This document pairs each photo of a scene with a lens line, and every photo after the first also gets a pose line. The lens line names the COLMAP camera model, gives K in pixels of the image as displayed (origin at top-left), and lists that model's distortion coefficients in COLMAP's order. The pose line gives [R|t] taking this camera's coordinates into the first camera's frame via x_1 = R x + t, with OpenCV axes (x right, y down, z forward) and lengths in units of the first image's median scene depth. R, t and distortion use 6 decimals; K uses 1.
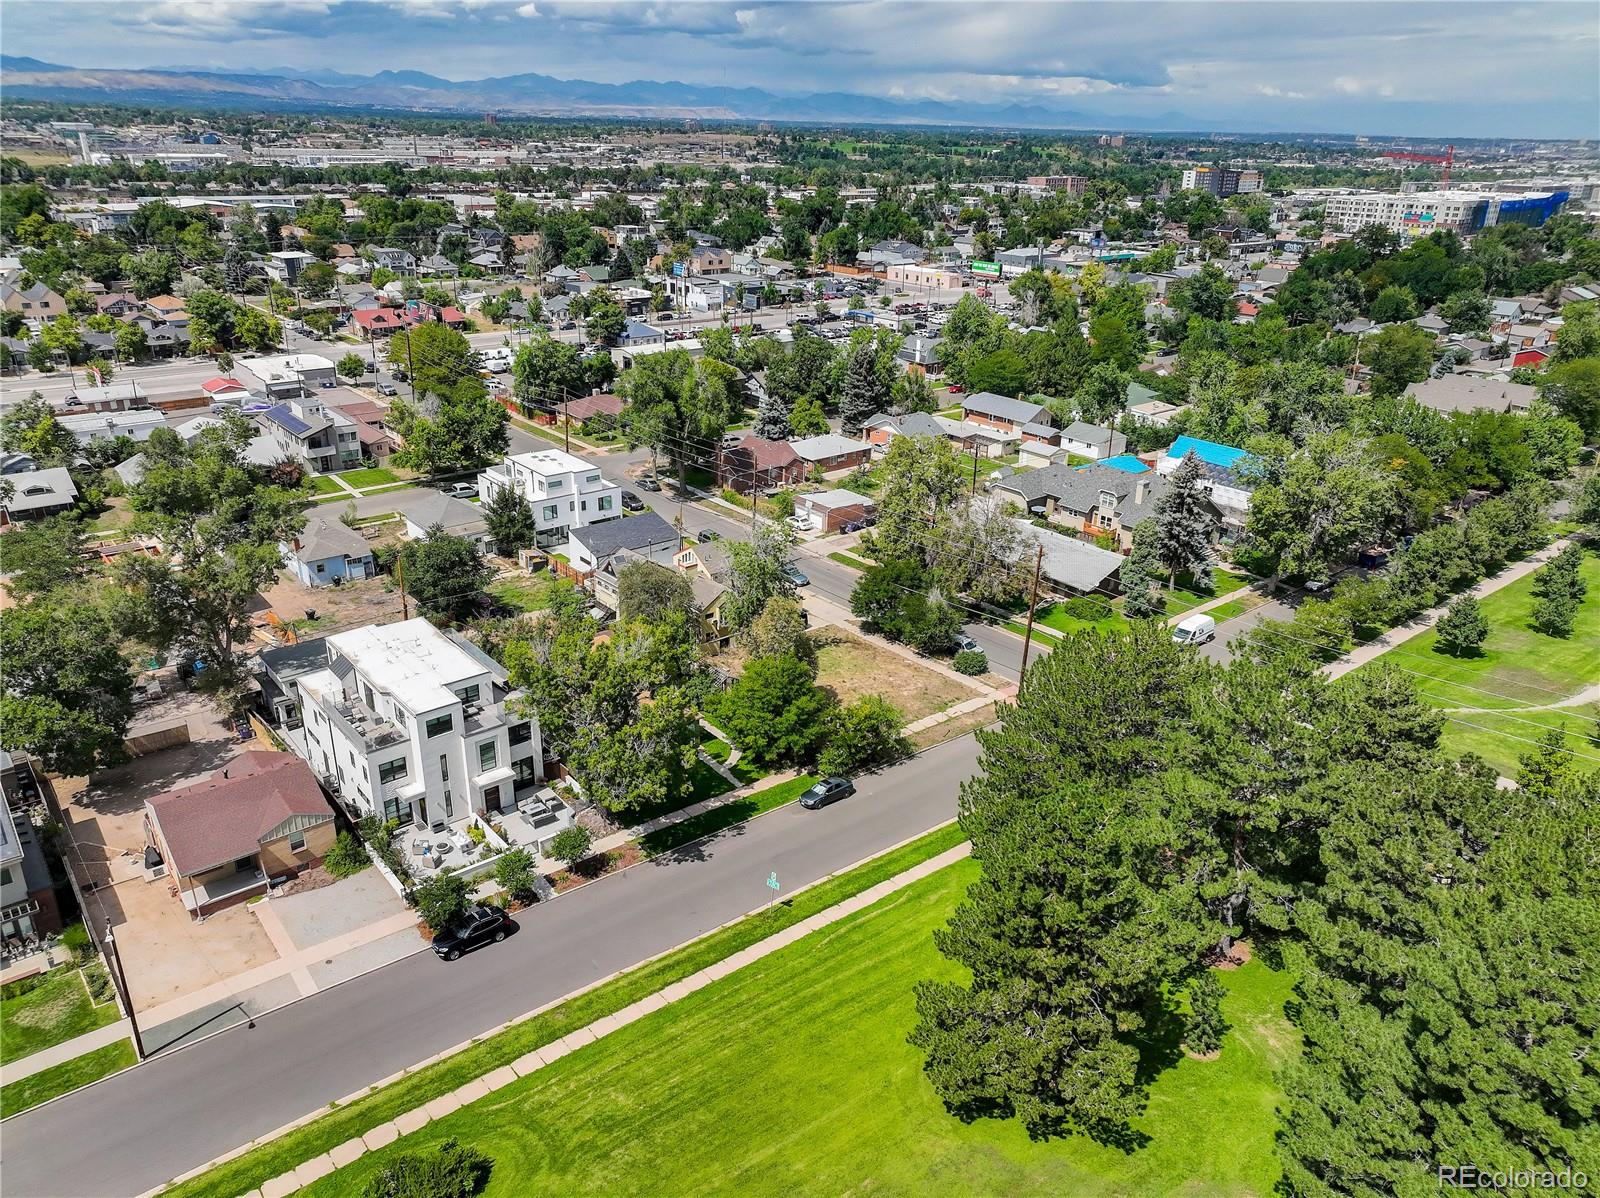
lens RADIAL K [[1121.6, 0, 801.1], [0, 1121.6, 603.5], [0, 0, 1]] dist [-0.005669, 0.022842]
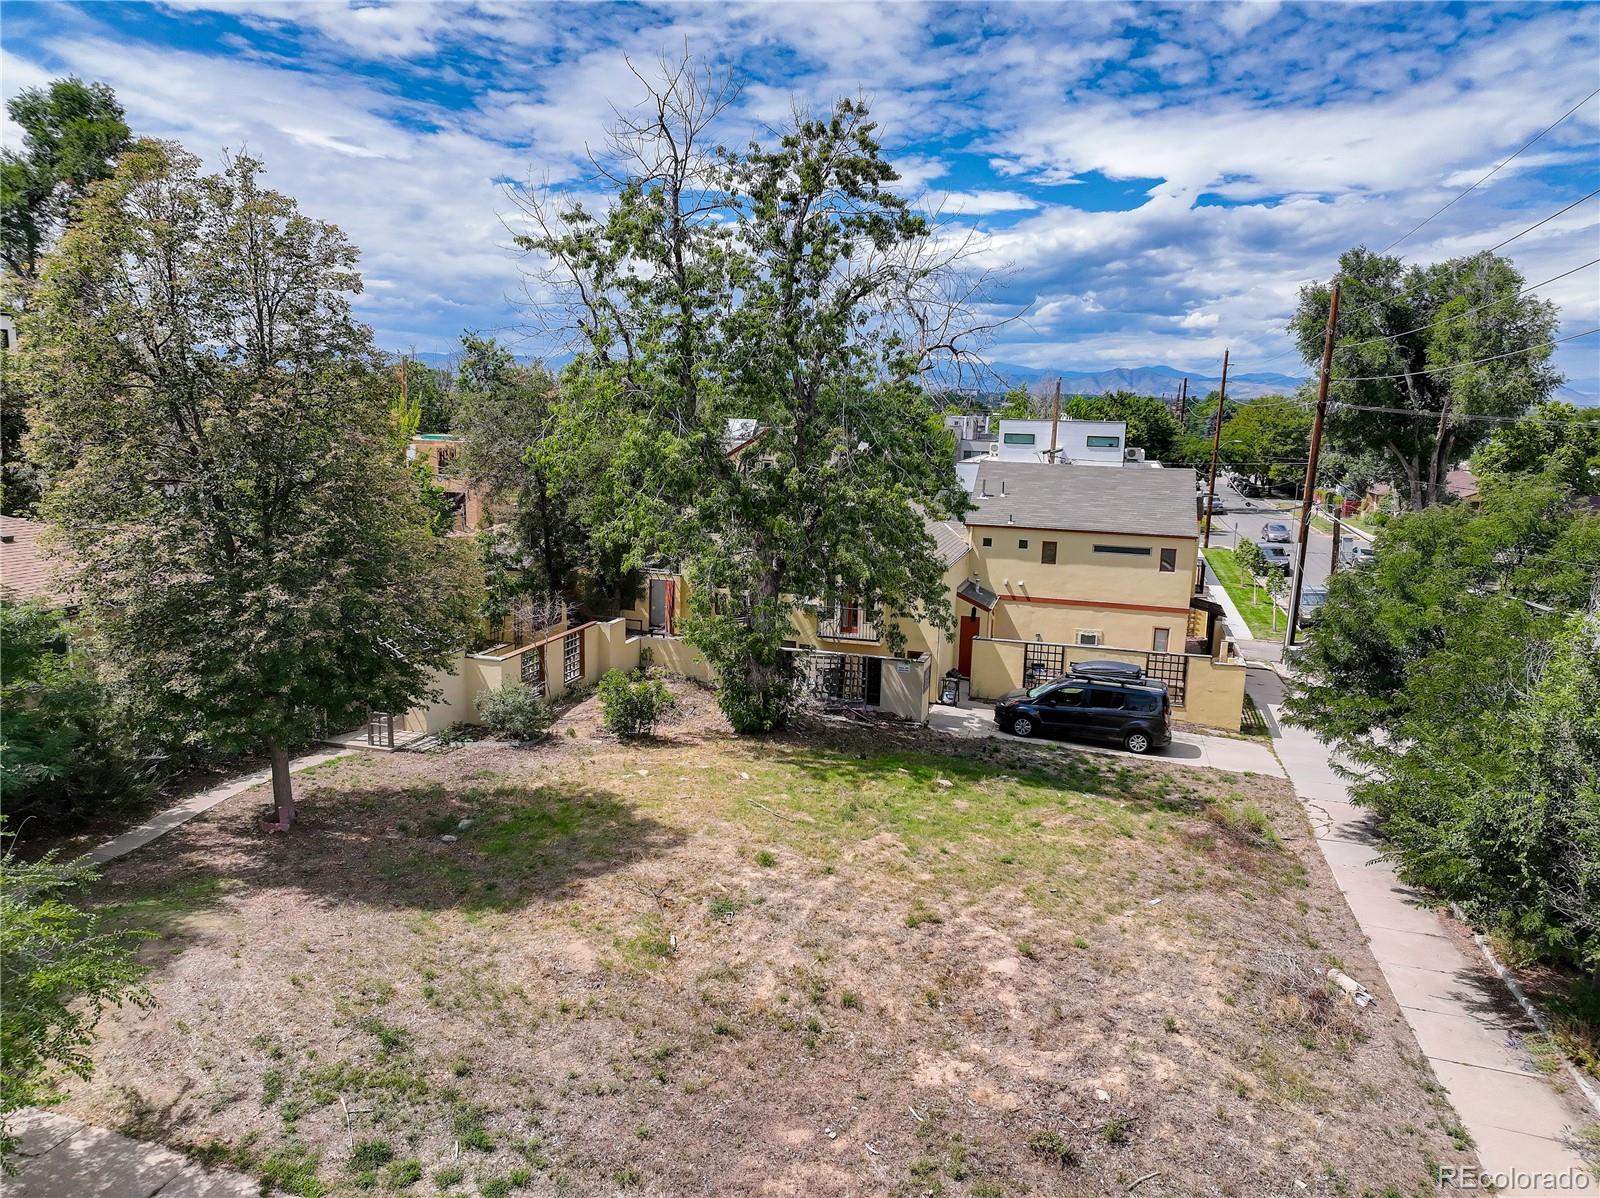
lens RADIAL K [[1128.3, 0, 801.8], [0, 1128.3, 588.4], [0, 0, 1]] dist [0.005885, 0.003766]
pose [[0.566549, 0.127130, -0.814162, 0.128143], [-0.335341, 0.938083, -0.086873, 0.028427], [0.752708, 0.322240, 0.574102, 0.599919]]
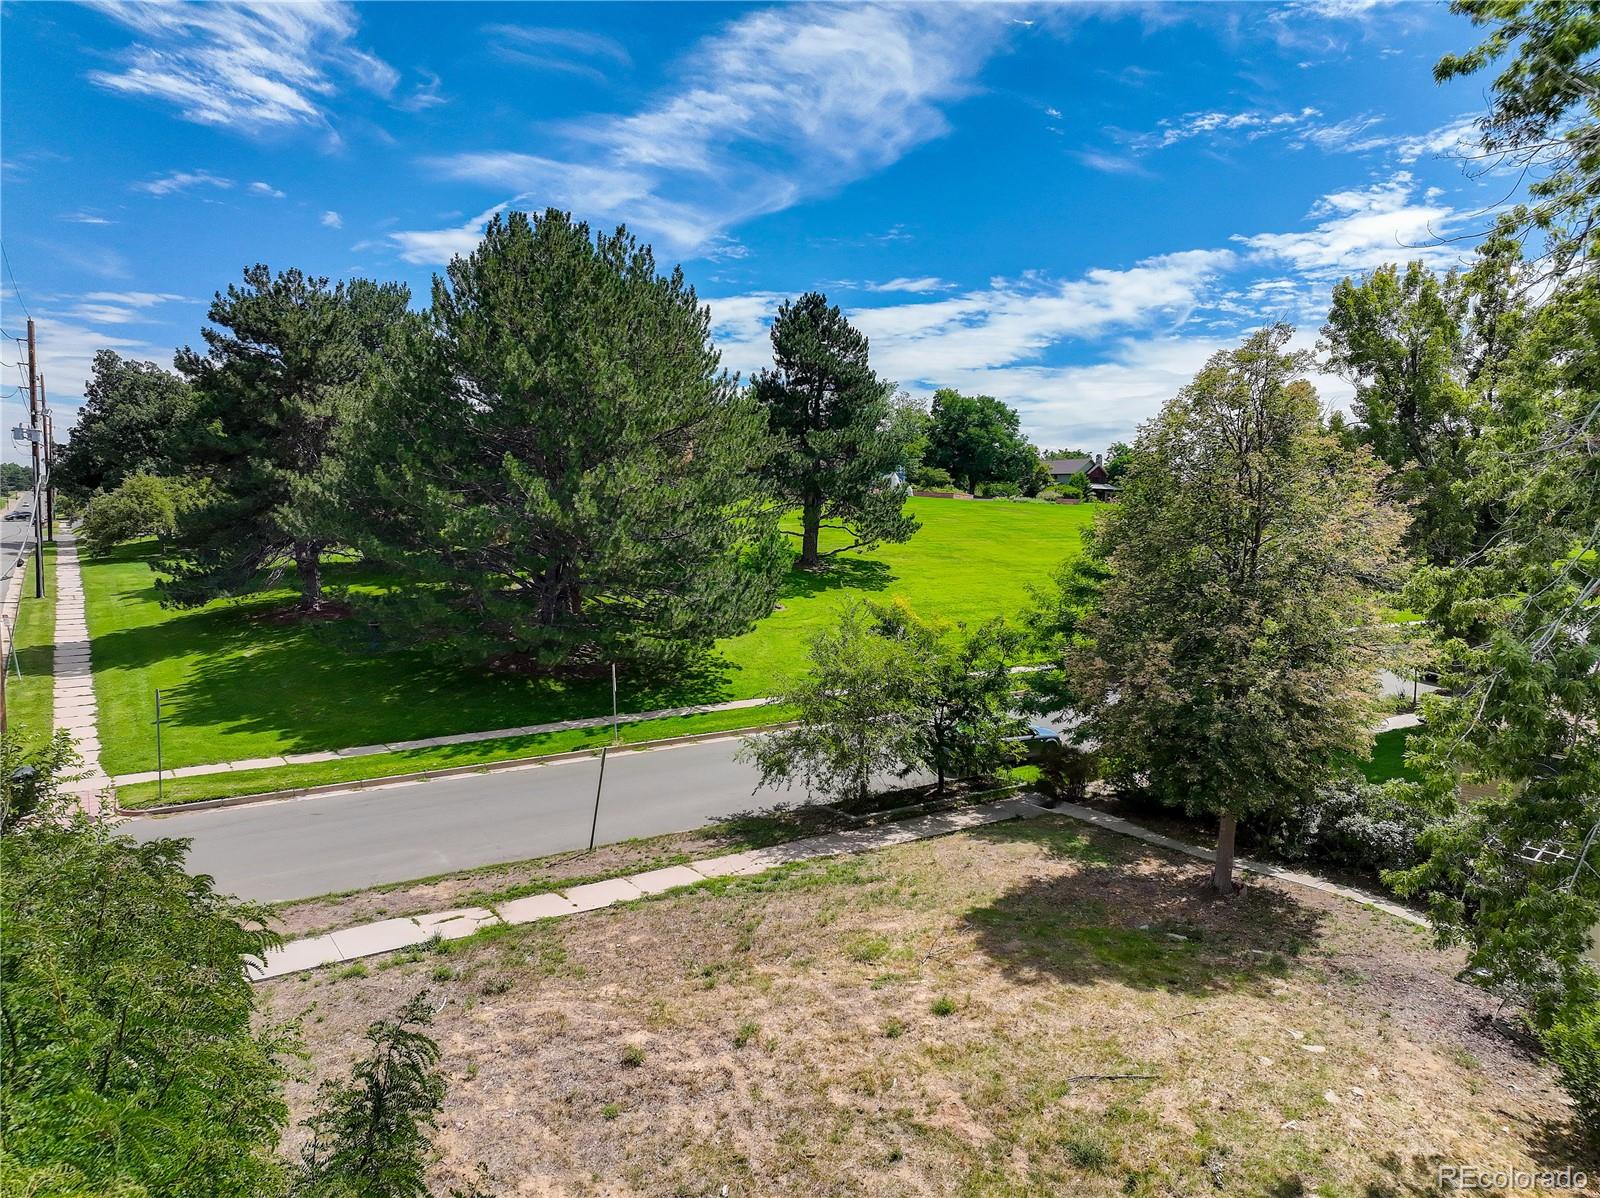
lens RADIAL K [[1121.6, 0, 801.1], [0, 1121.6, 603.5], [0, 0, 1]] dist [-0.005669, 0.022842]
pose [[-0.992454, -0.055522, 0.109328, 0.030107], [0.001402, 0.886418, 0.462884, -0.041827], [-0.122611, 0.459544, -0.879651, 0.763207]]
